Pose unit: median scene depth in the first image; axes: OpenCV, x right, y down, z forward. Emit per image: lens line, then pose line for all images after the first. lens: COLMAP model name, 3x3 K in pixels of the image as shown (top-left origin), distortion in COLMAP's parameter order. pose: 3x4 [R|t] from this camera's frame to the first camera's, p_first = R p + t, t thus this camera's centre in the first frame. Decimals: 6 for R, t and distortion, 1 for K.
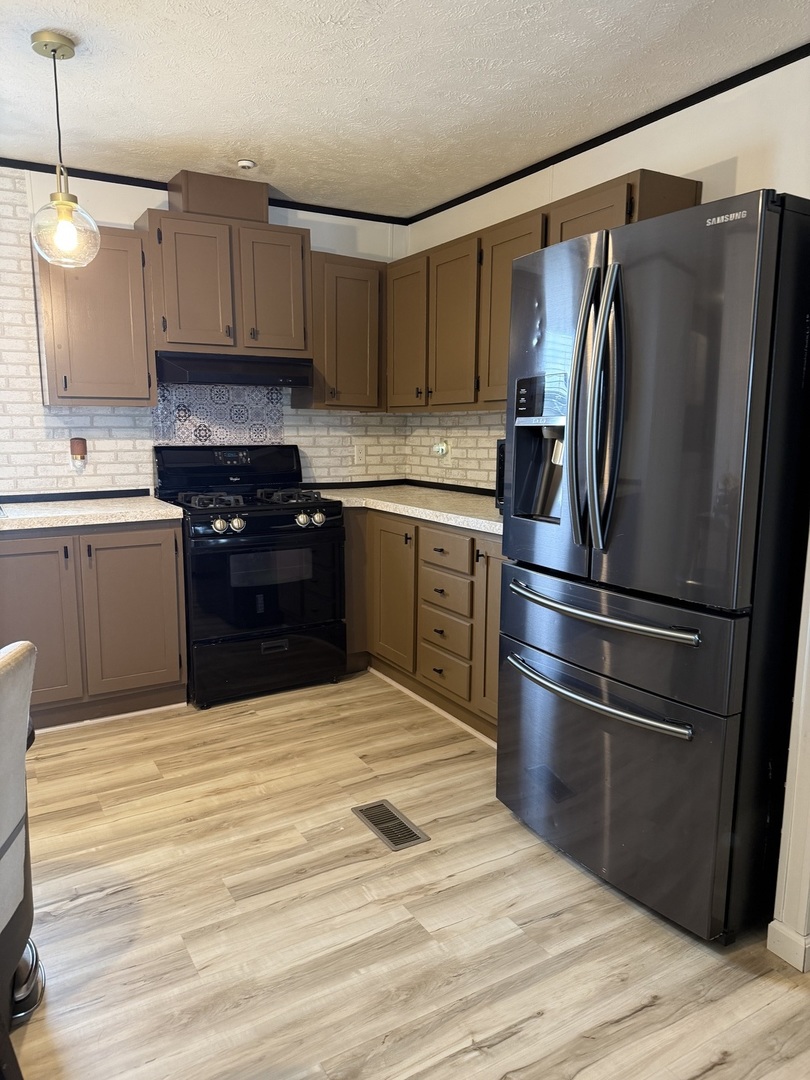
lens RADIAL K [[750.1, 0, 400.1], [0, 750.1, 539.7], [0, 0, 1]] dist [0.169447, -0.350257]
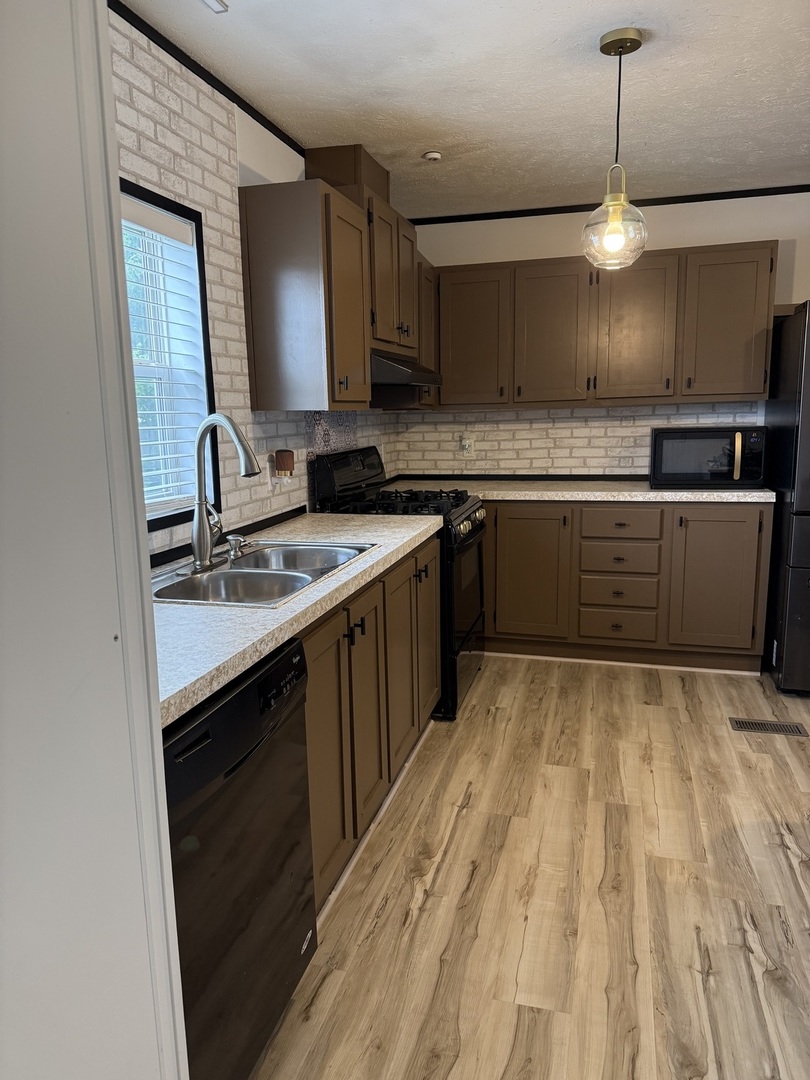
lens RADIAL K [[750.1, 0, 400.1], [0, 750.1, 539.7], [0, 0, 1]] dist [0.169447, -0.350257]
pose [[0.717257, -0.133816, 0.683839, -0.987205], [0.127512, 0.990021, 0.059988, -0.075191], [-0.685043, 0.044171, 0.727163, 0.354275]]
